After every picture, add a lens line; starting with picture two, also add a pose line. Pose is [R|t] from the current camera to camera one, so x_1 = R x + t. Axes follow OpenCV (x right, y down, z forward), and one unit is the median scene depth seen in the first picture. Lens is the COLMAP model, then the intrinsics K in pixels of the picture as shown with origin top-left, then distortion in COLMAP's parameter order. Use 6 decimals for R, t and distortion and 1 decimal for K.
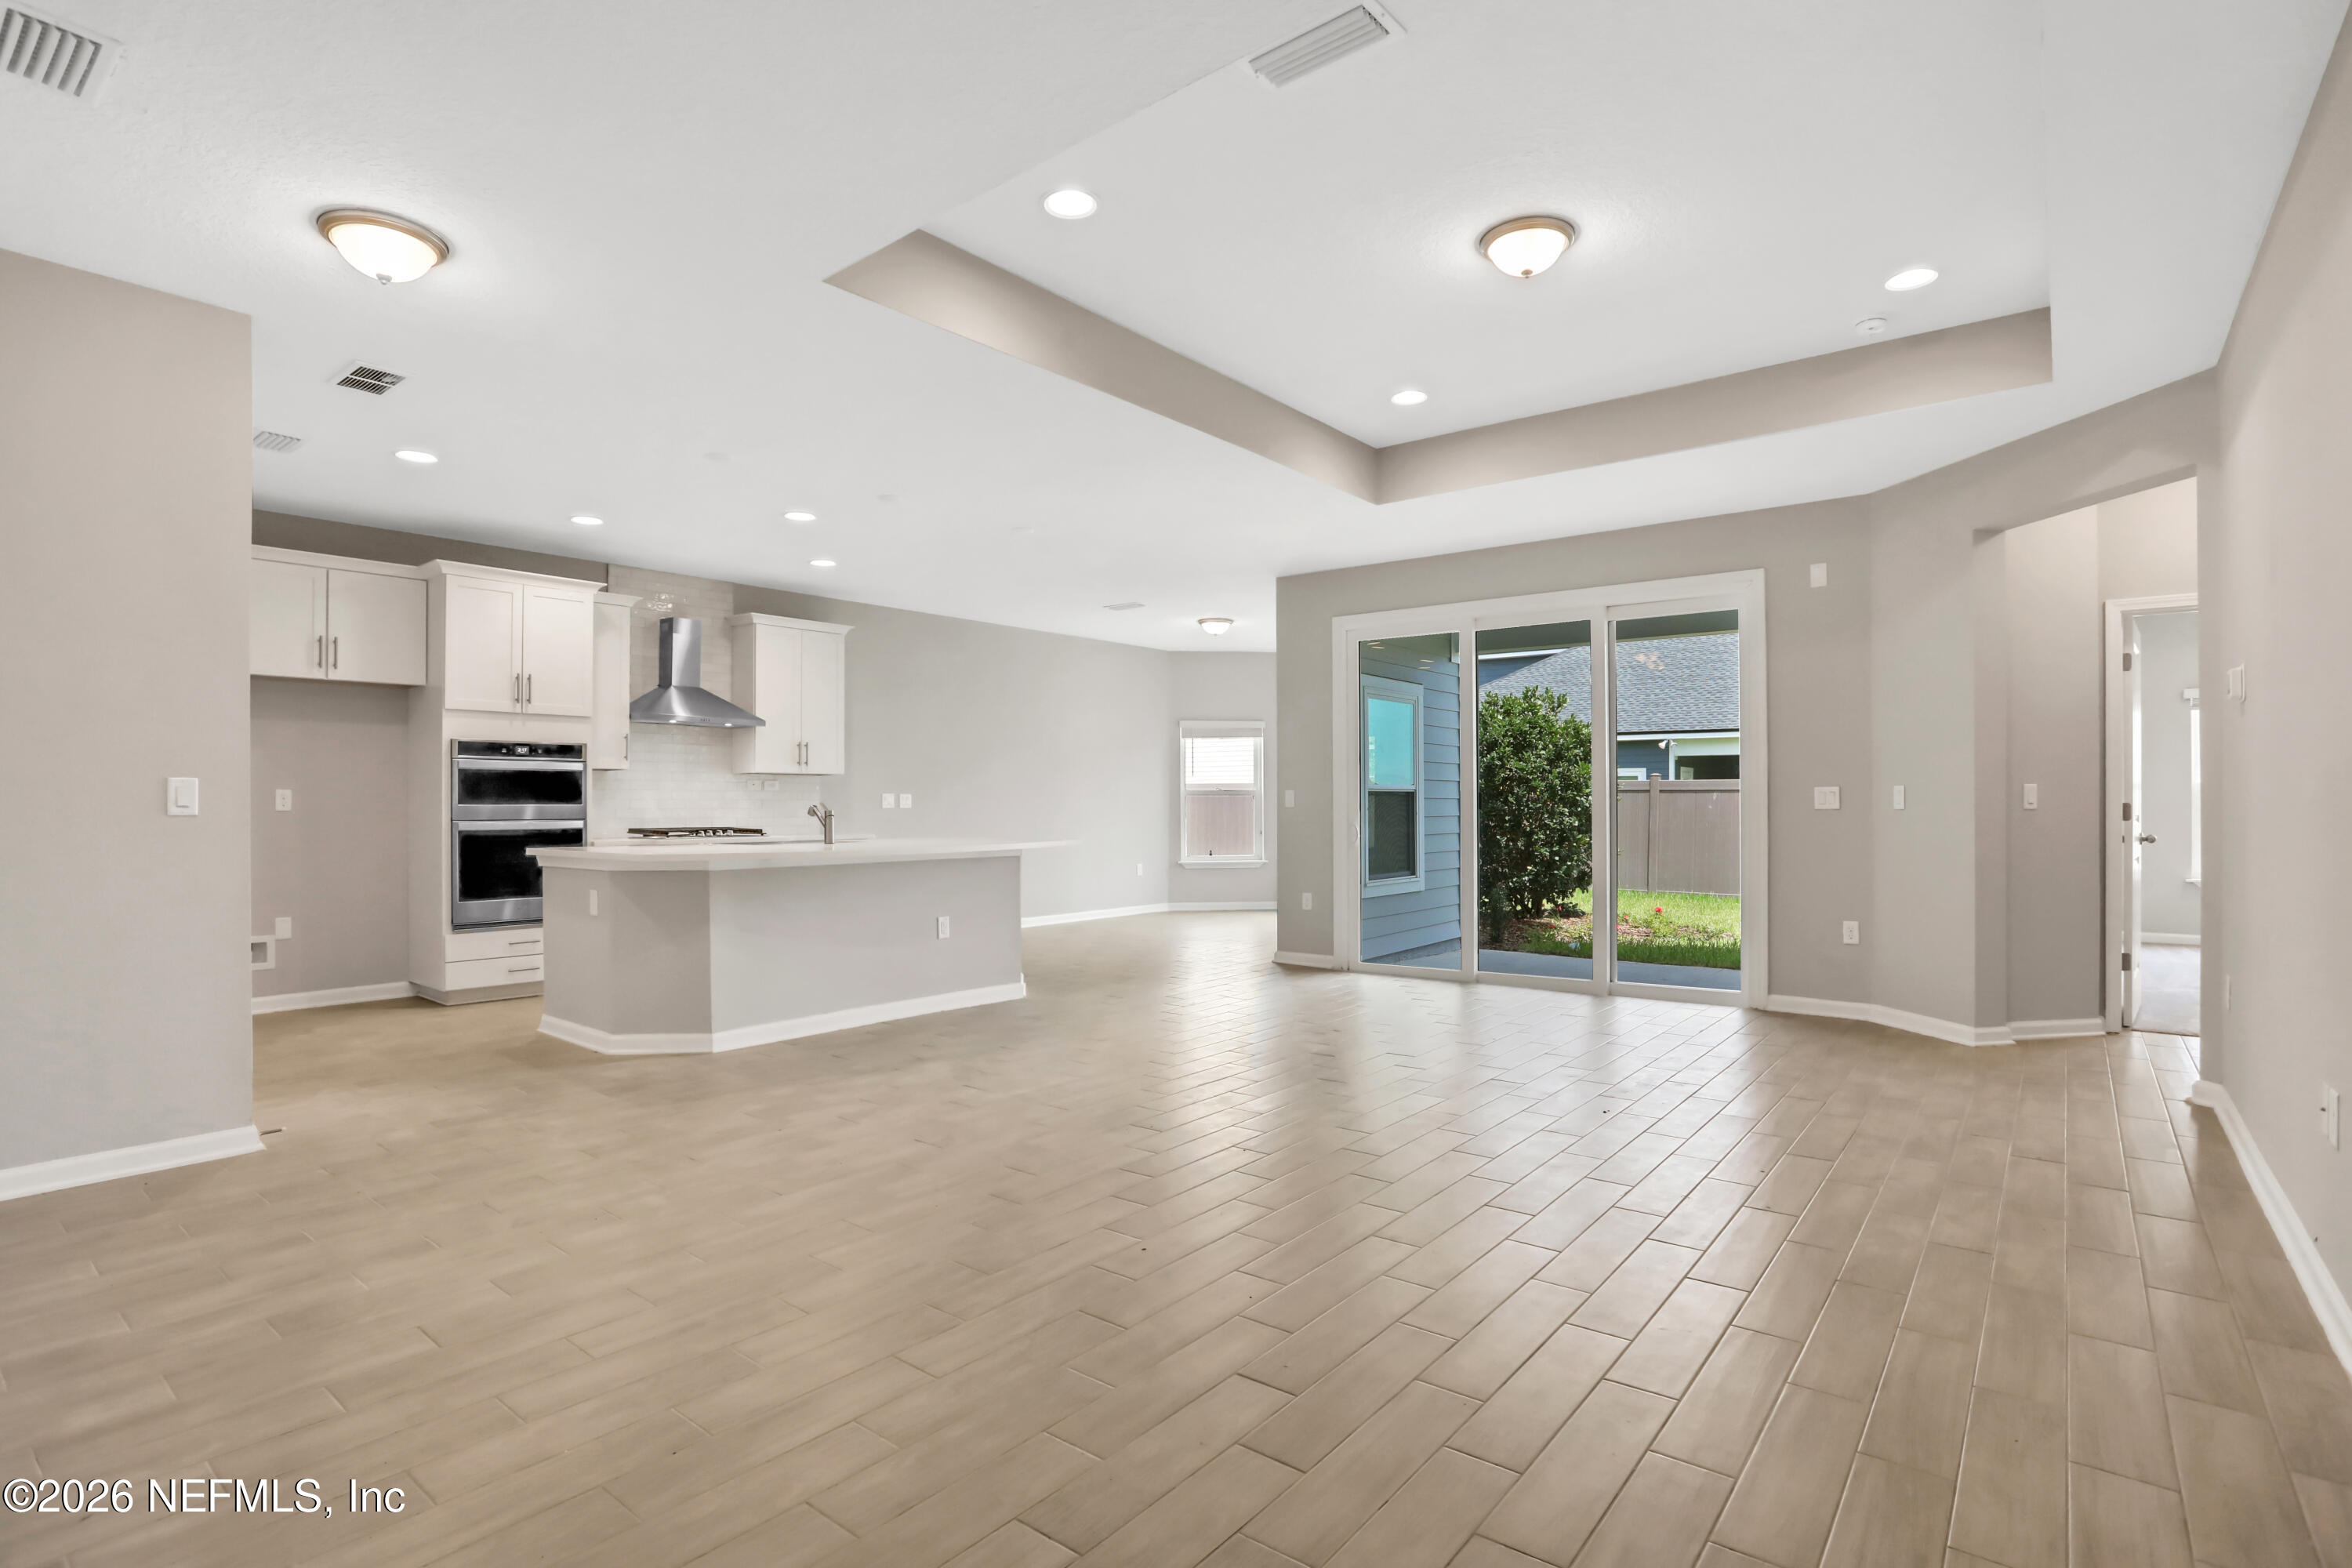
lens RADIAL K [[1174.1, 0, 1165.2], [0, 1174.1, 778.2], [0, 0, 1]] dist [-0.035935, 0.006885]
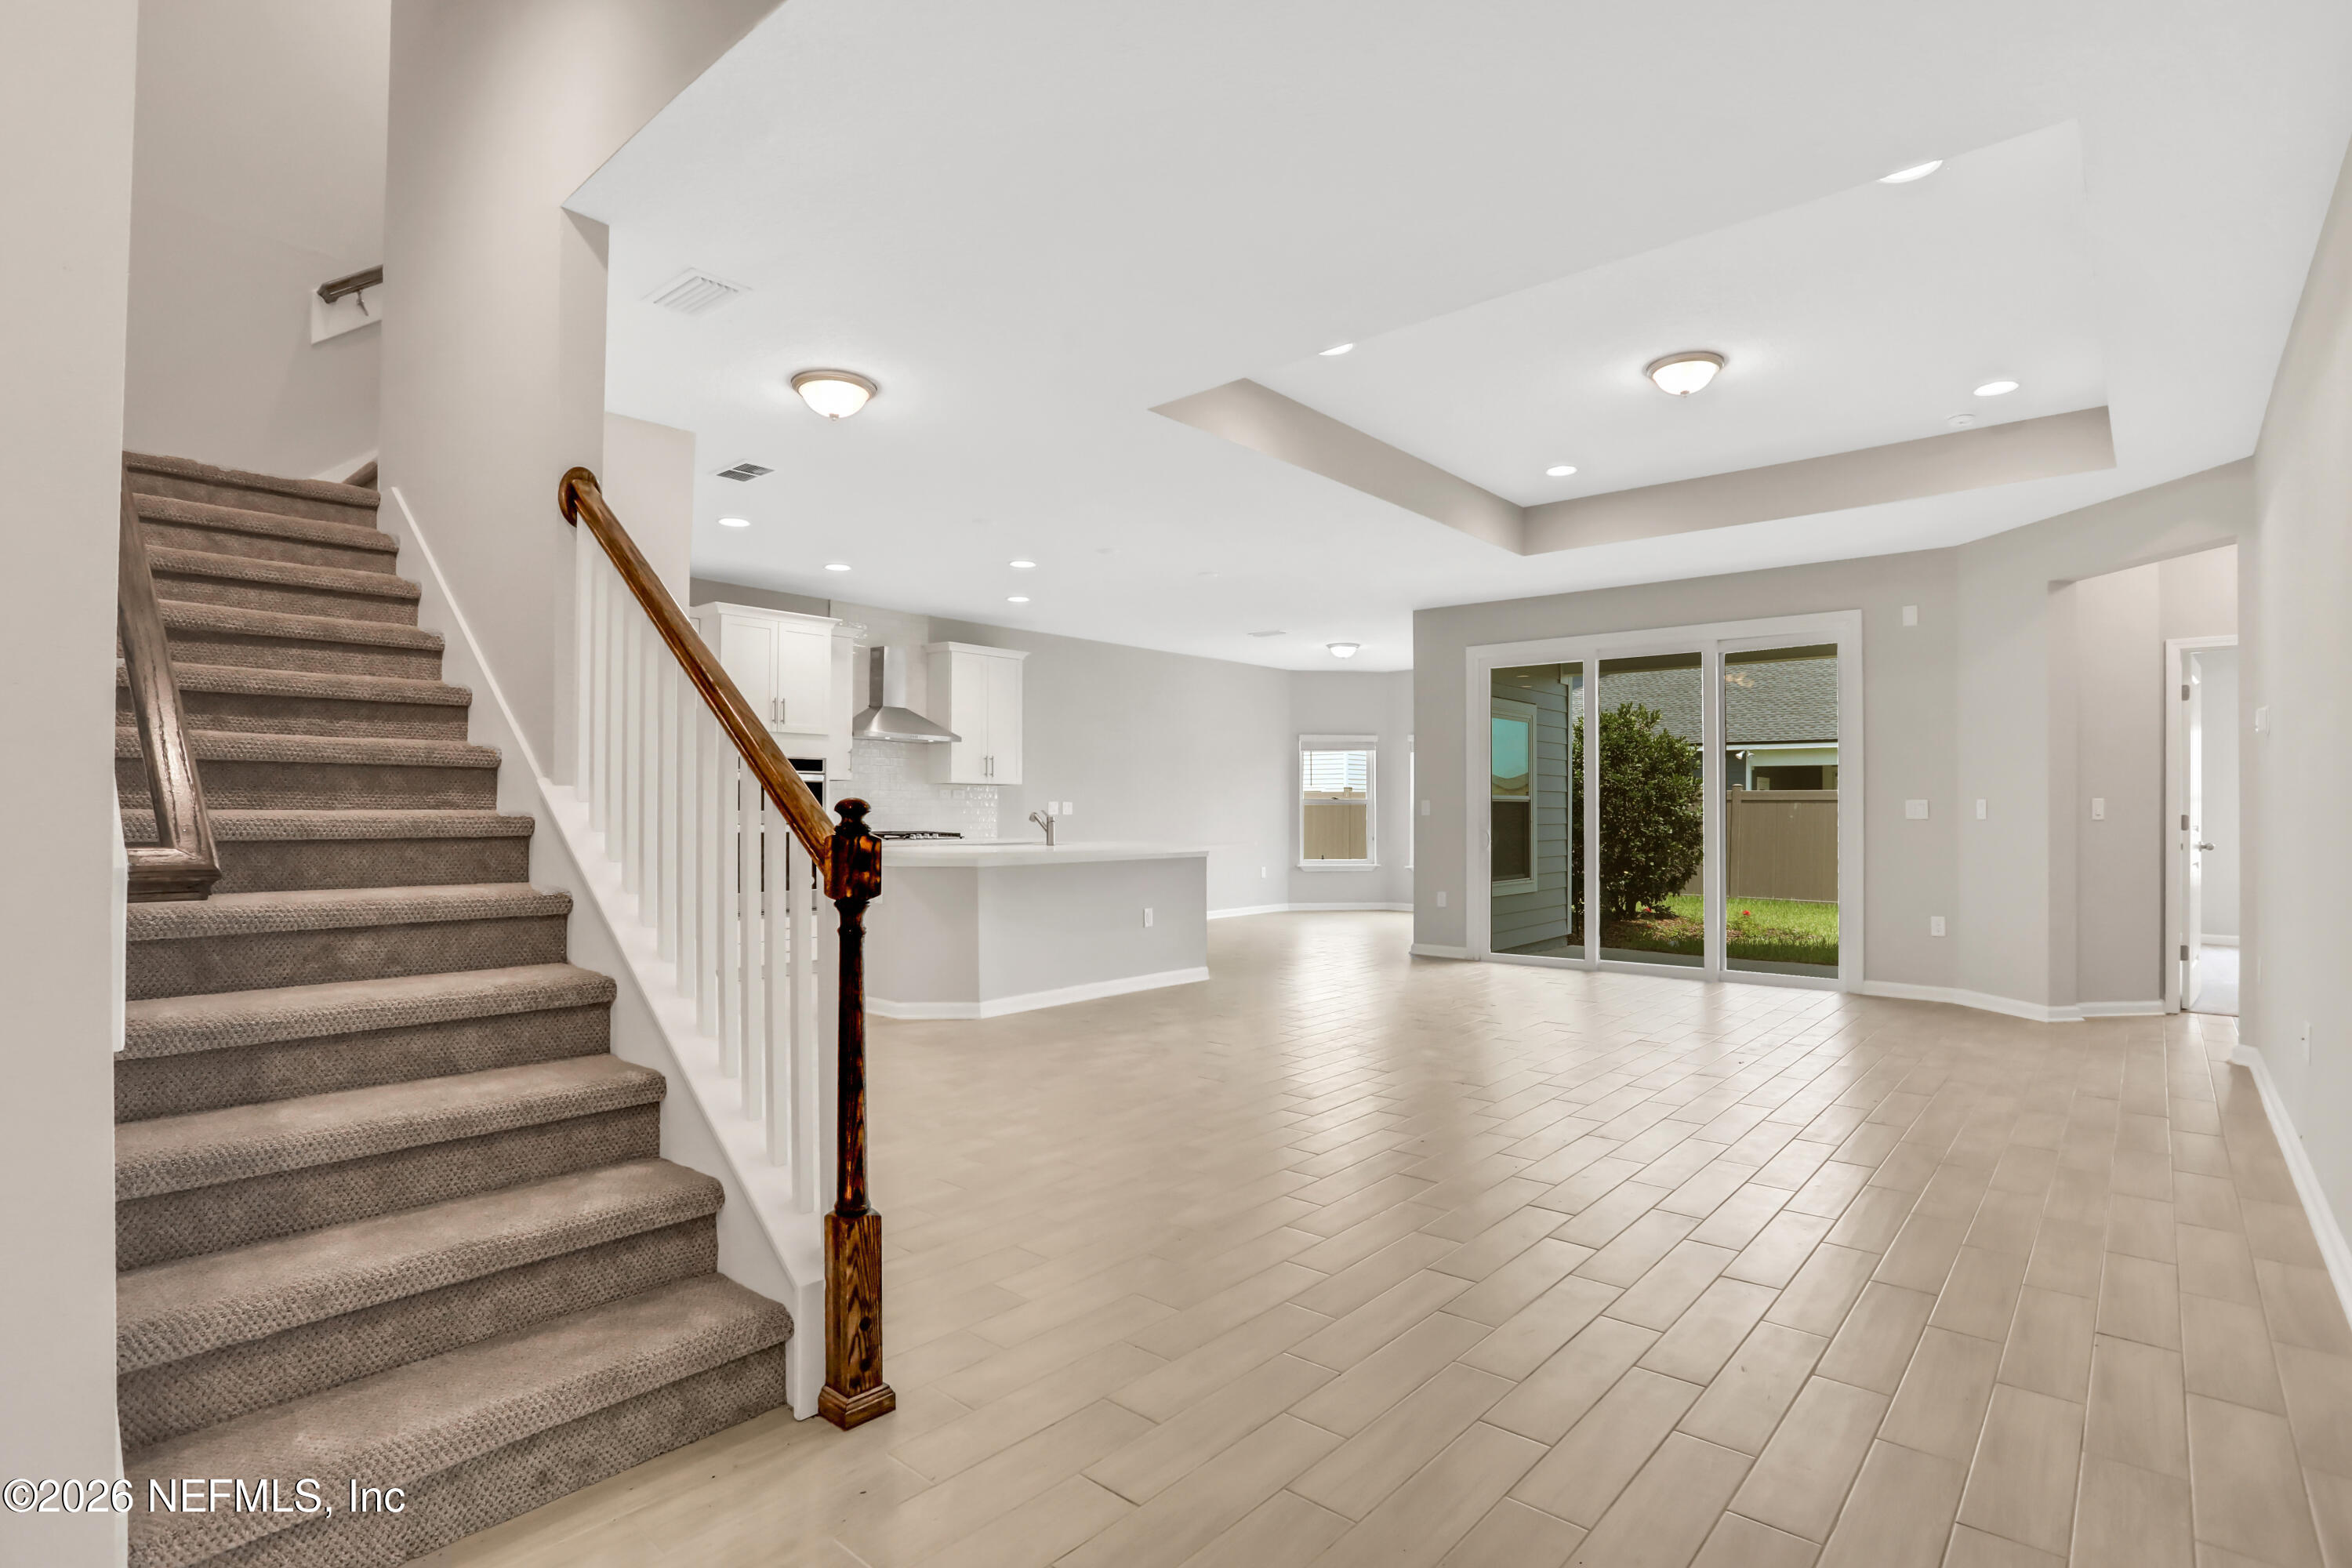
lens RADIAL K [[1174.1, 0, 1180.5], [0, 1174.1, 783.9], [0, 0, 1]] dist [-0.035935, 0.006885]
pose [[0.999280, 0.003026, -0.037816, -0.117157], [-0.003067, 0.999995, -0.001016, -0.004930], [0.037813, 0.001131, 0.999284, -0.175292]]
